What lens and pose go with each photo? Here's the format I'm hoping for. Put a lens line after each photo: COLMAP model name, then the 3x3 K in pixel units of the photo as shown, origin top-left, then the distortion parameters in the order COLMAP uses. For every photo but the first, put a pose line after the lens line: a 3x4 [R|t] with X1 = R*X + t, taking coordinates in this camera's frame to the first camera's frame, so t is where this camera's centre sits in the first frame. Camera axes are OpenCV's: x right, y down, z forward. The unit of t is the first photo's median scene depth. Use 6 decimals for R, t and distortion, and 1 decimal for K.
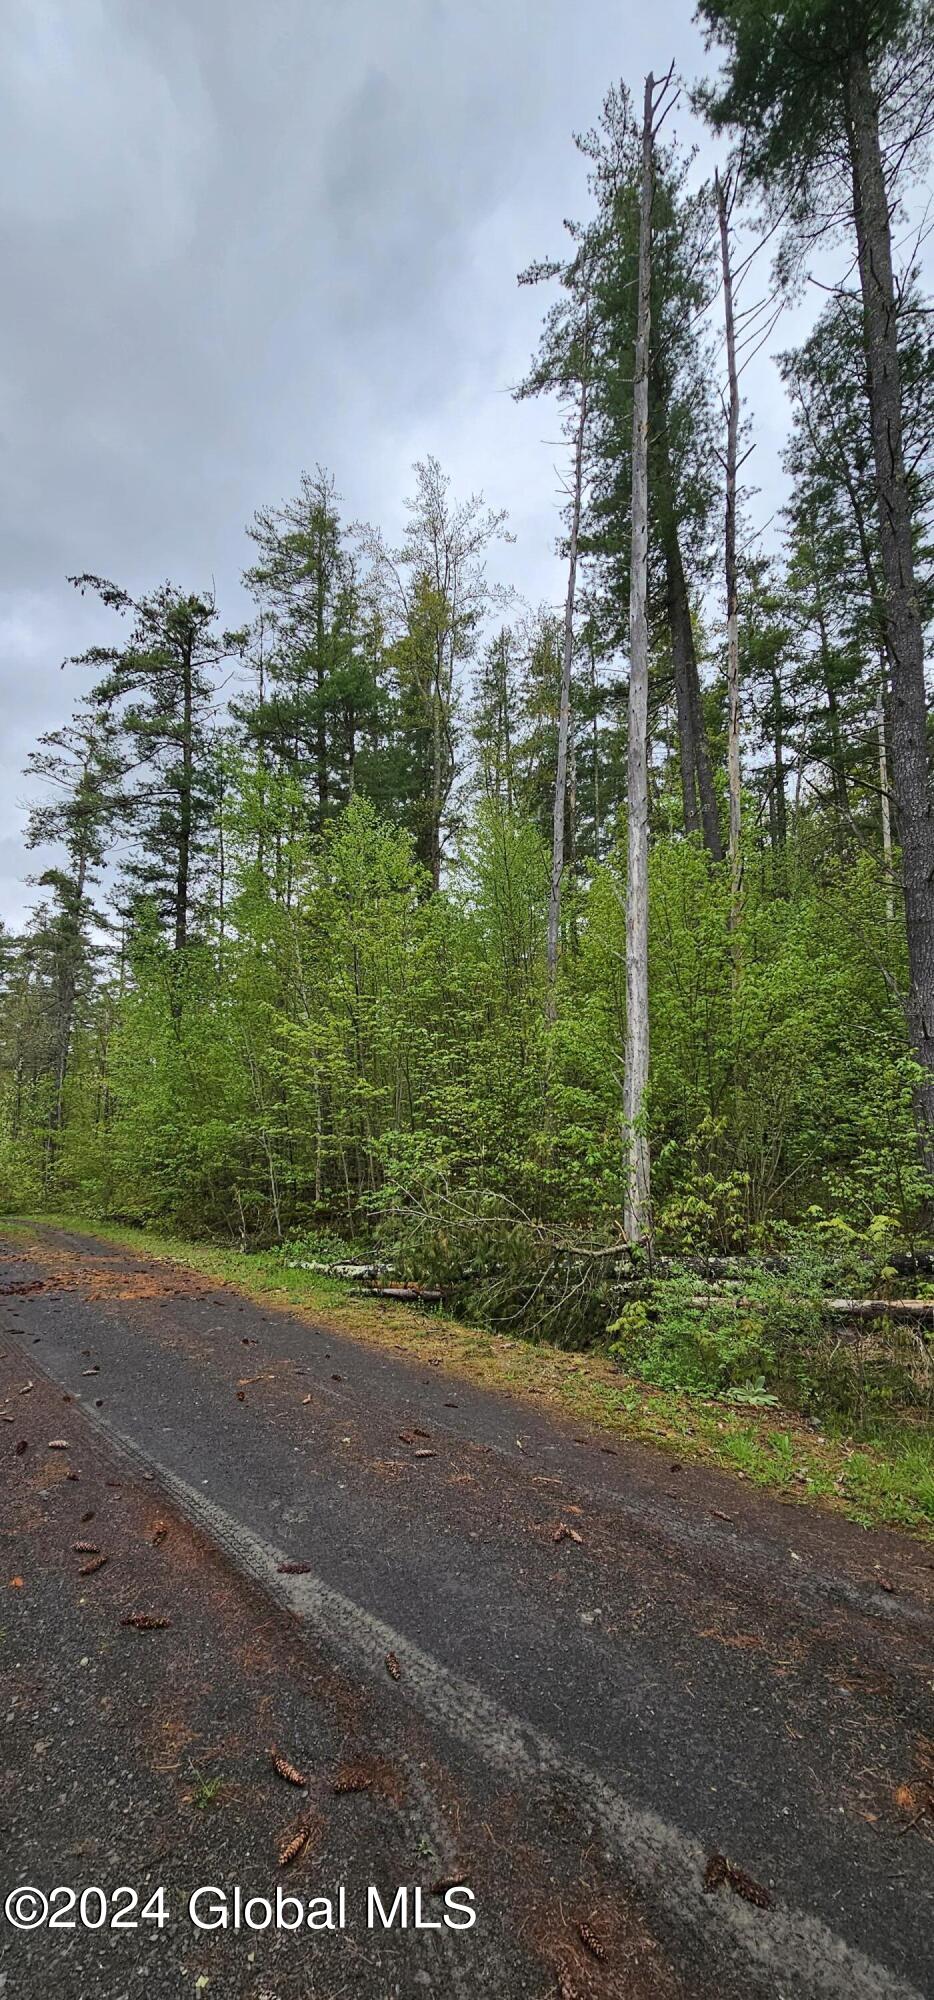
lens RADIAL K [[807.7, 0, 481.4], [0, 807.7, 1018.8], [0, 0, 1]] dist [-0.005868, -0.000607]
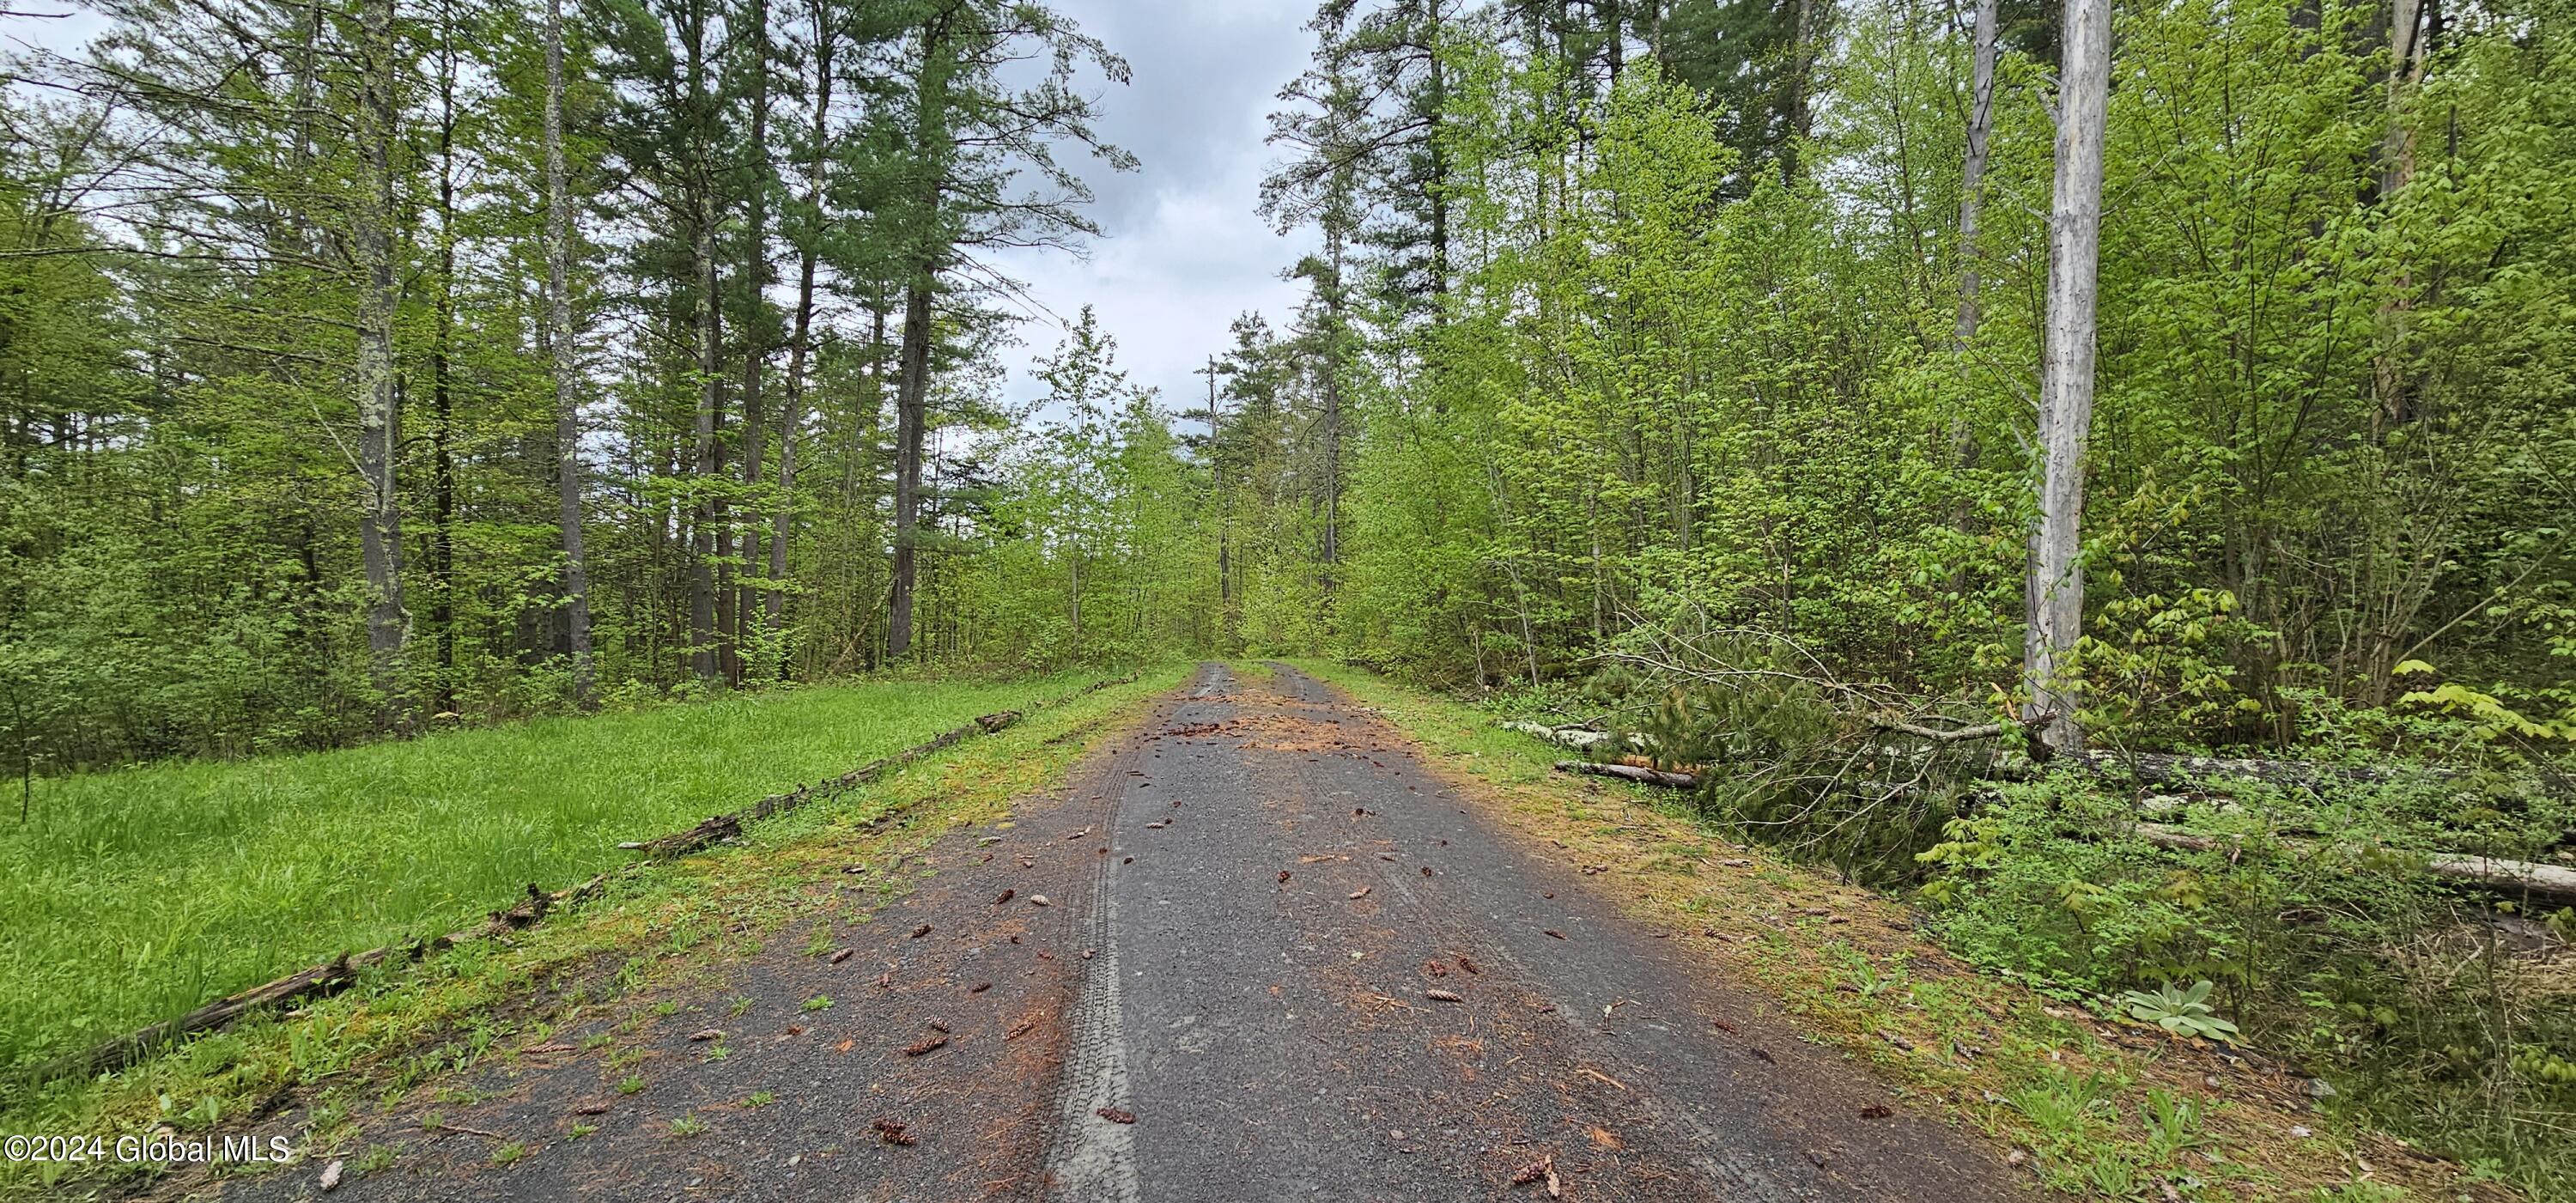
lens RADIAL K [[1040.3, 0, 1322.2], [0, 1040.3, 607.4], [0, 0, 1]] dist [-0.005868, -0.000607]
pose [[0.863013, 0.007992, -0.505118, 0.067338], [0.080227, 0.985017, 0.152657, 0.023069], [0.498770, -0.172270, 0.849442, 0.072297]]
